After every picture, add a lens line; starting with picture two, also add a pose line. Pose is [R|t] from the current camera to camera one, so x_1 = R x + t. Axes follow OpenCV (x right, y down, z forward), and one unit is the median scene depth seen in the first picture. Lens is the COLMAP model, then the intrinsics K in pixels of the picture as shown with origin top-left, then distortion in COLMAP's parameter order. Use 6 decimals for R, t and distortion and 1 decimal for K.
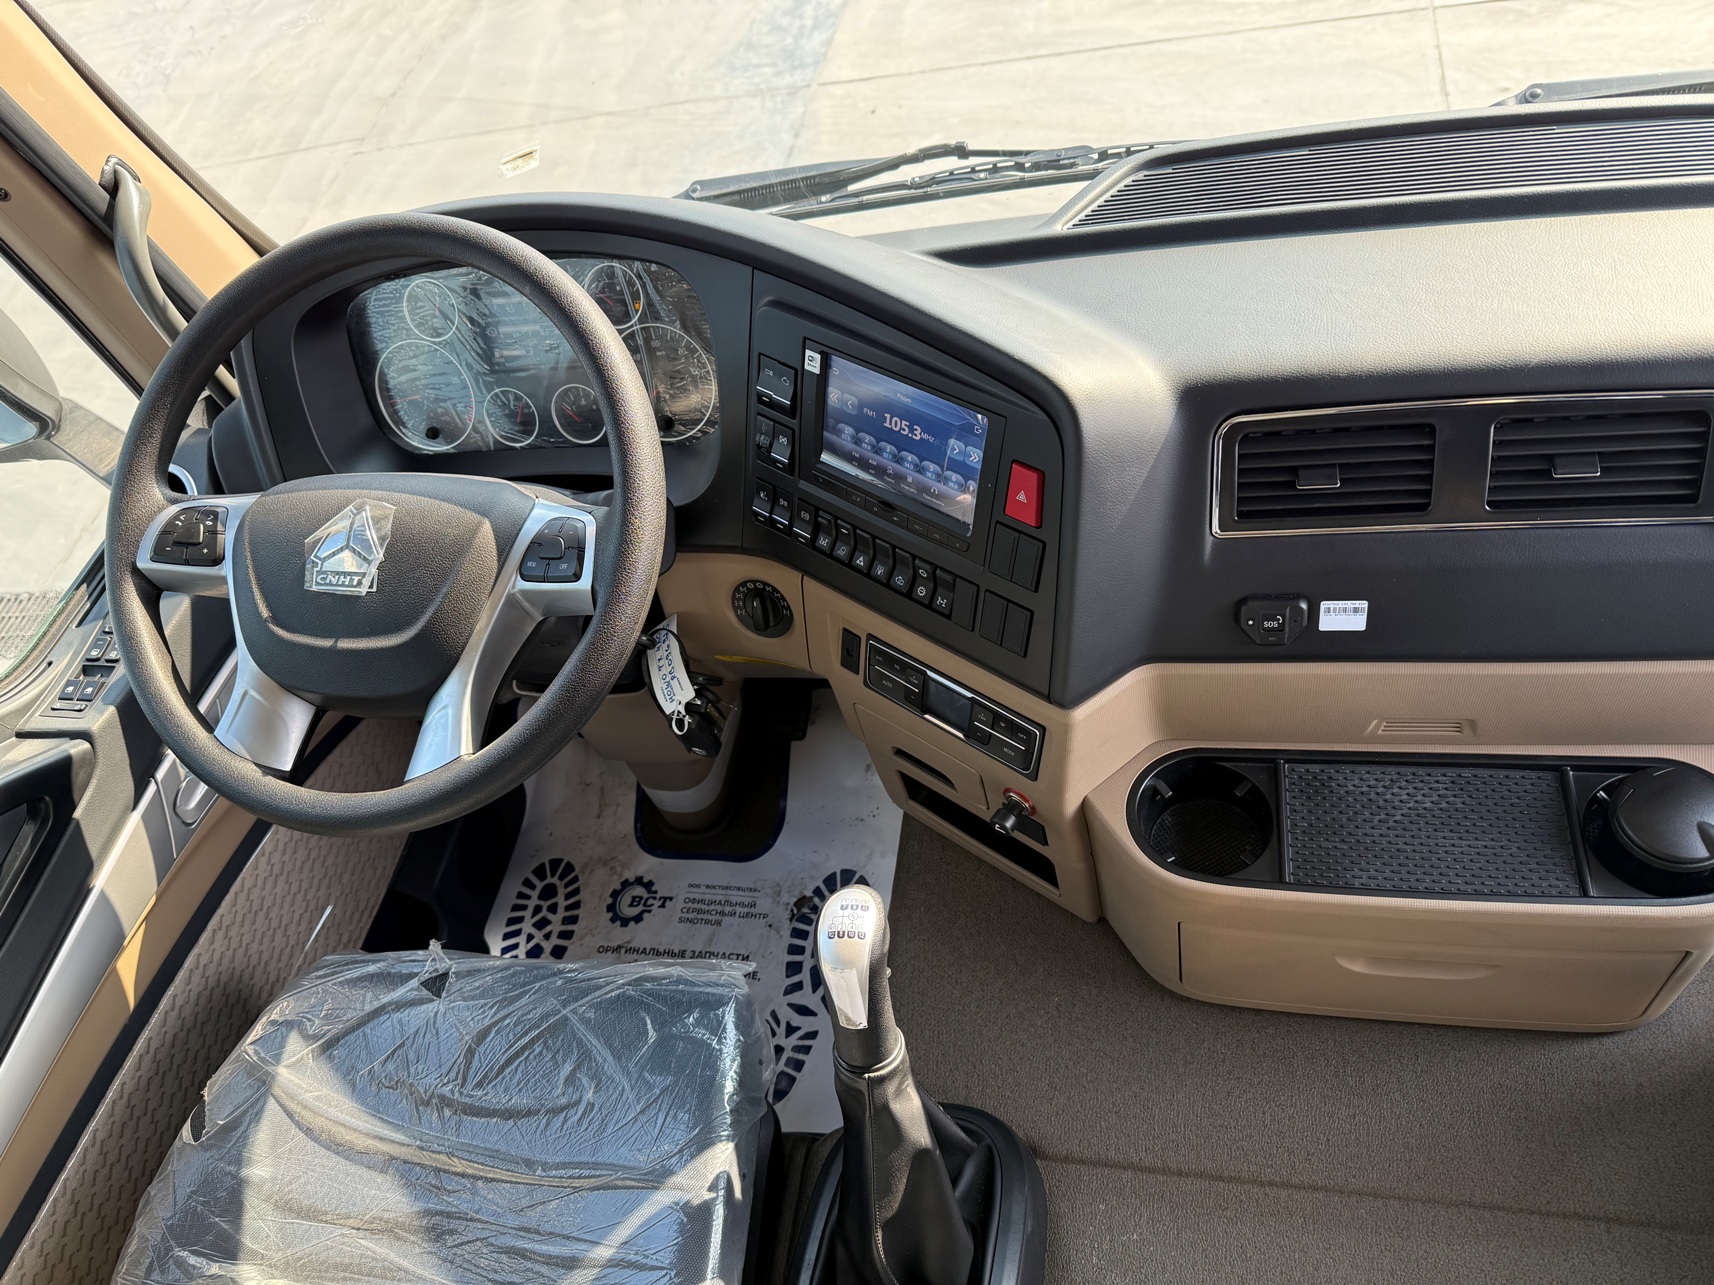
lens RADIAL K [[1226.4, 0, 925.5], [0, 1226.4, 641.8], [0, 0, 1]] dist [0.112592, -0.137794]
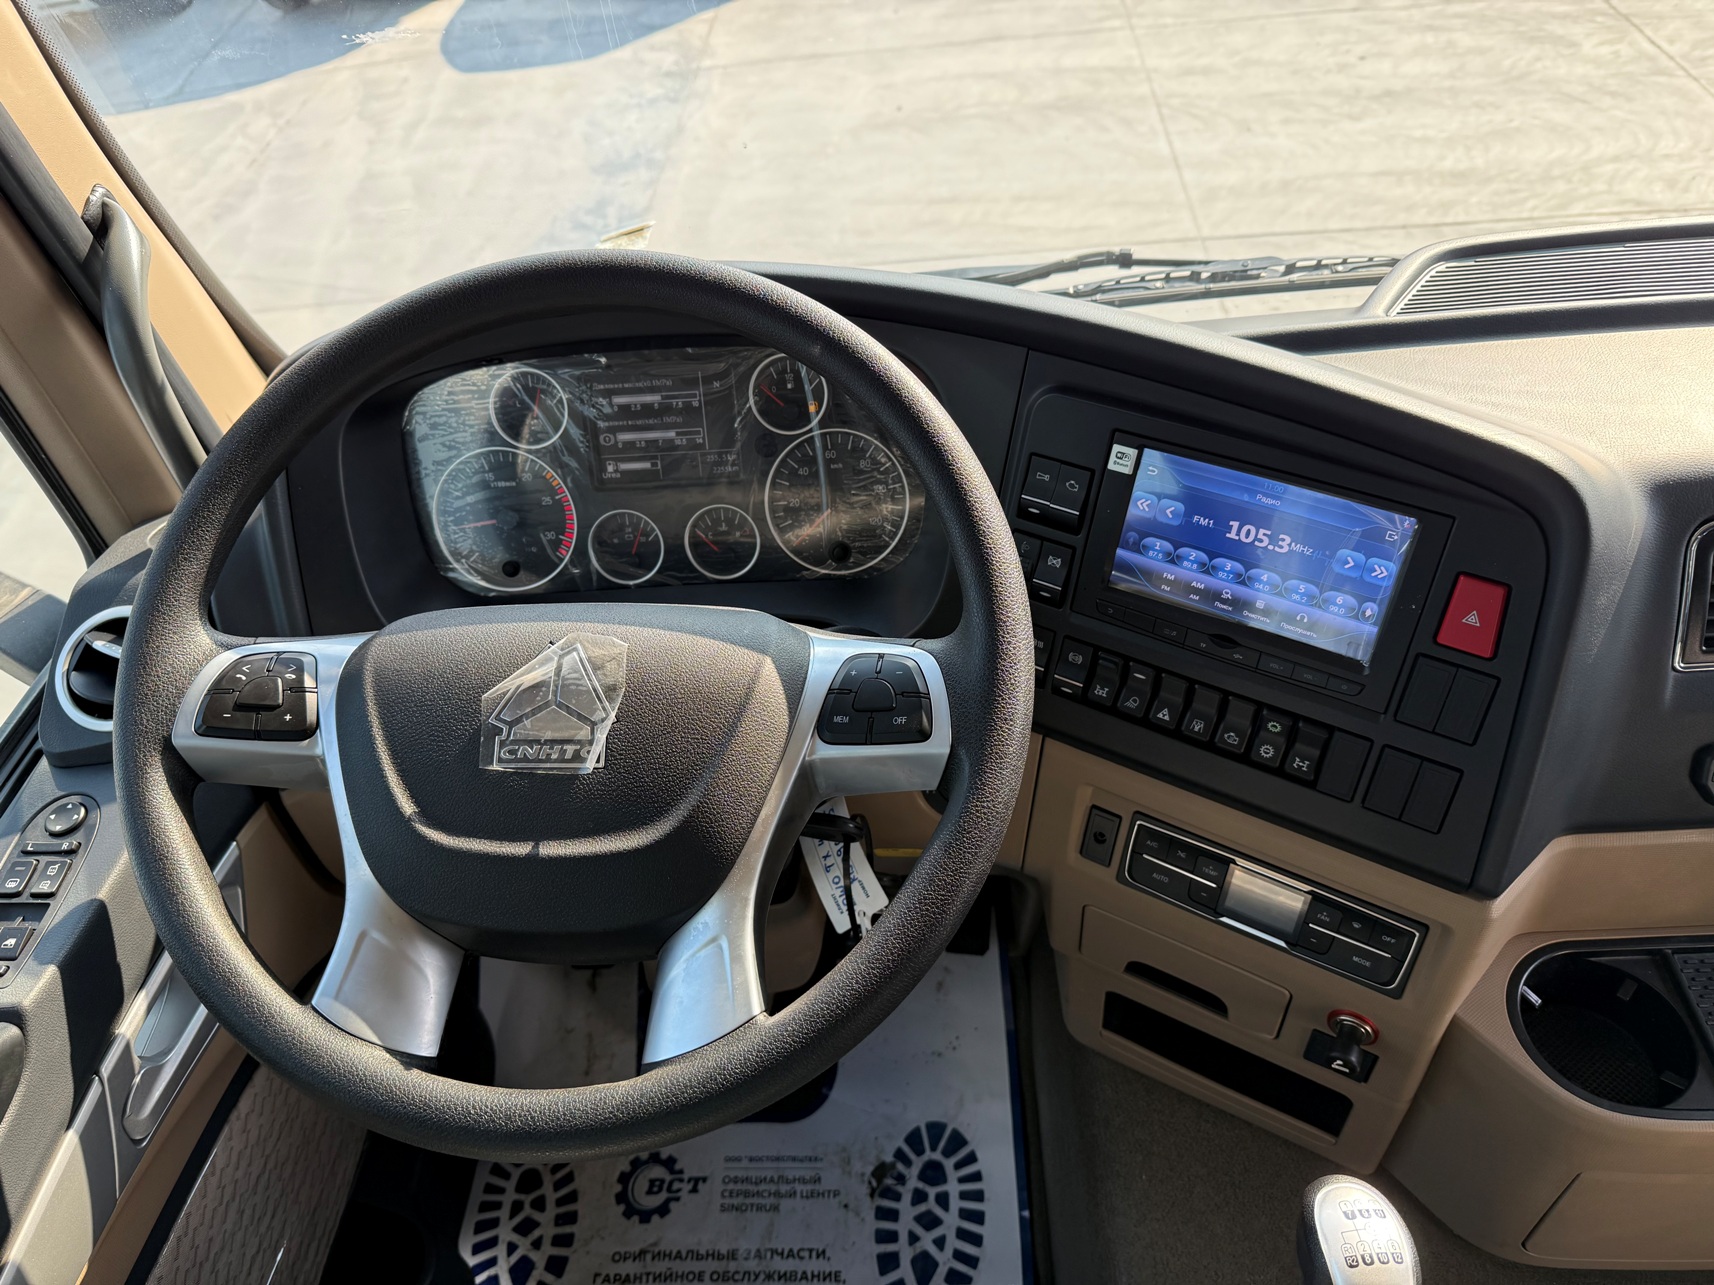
lens RADIAL K [[1196.0, 0, 866.2], [0, 1196.0, 634.5], [0, 0, 1]] dist [0.073557, -0.095848]
pose [[0.980506, -0.005497, 0.196413, -0.358168], [0.037933, 0.986099, -0.161768, -0.000757], [-0.192793, 0.166065, 0.967085, 0.281590]]
